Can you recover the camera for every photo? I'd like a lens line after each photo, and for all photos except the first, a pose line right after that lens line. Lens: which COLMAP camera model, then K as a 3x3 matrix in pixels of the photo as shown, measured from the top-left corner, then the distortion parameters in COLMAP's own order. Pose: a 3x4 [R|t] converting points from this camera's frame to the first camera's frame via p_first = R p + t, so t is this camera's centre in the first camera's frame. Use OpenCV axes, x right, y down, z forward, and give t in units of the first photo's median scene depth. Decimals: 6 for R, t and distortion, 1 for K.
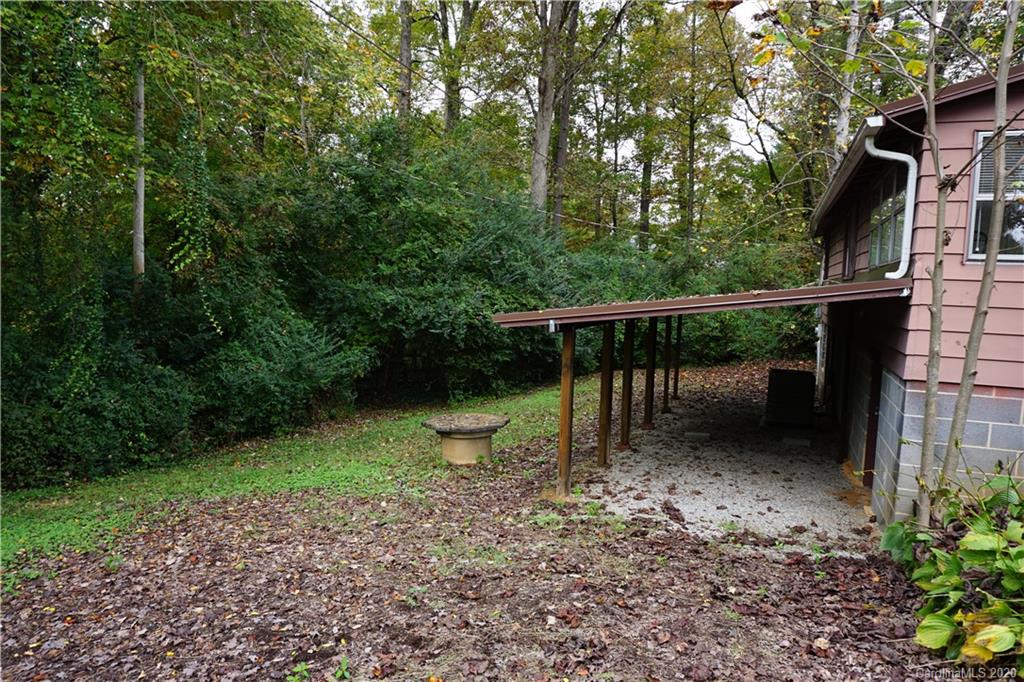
lens RADIAL K [[680.4, 0, 513.4], [0, 680.4, 339.8], [0, 0, 1]] dist [-0.055869, 0.040628]
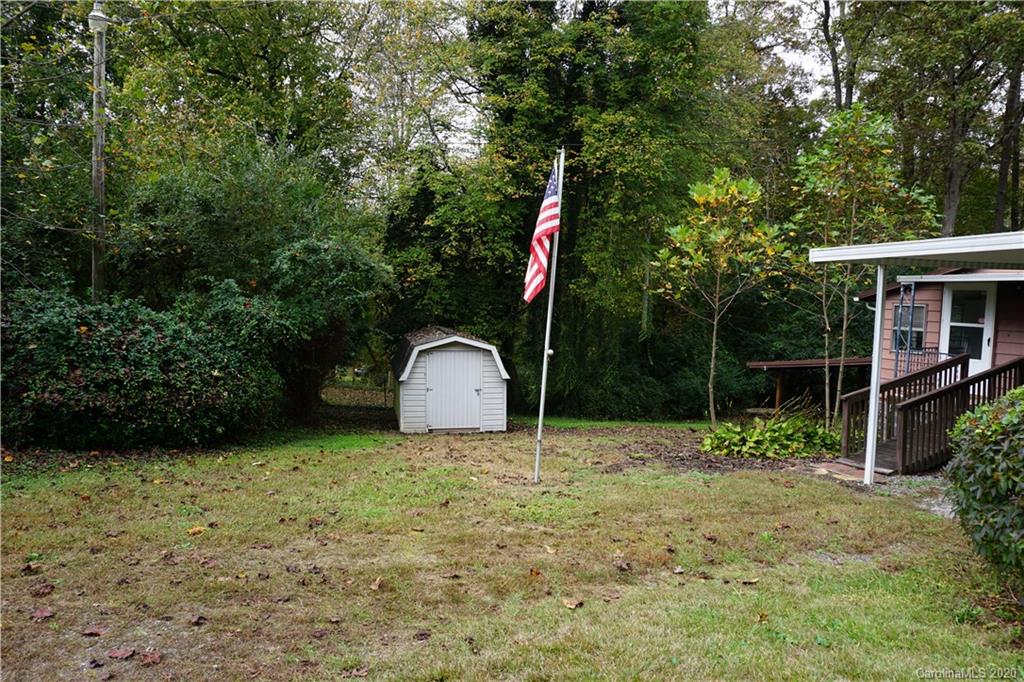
lens RADIAL K [[680.4, 0, 513.4], [0, 680.4, 339.8], [0, 0, 1]] dist [-0.055869, 0.040628]
pose [[0.732683, 0.028844, -0.679959, 0.473938], [-0.055380, 0.998315, -0.017326, -0.013083], [0.678313, 0.050351, 0.733046, -0.662697]]
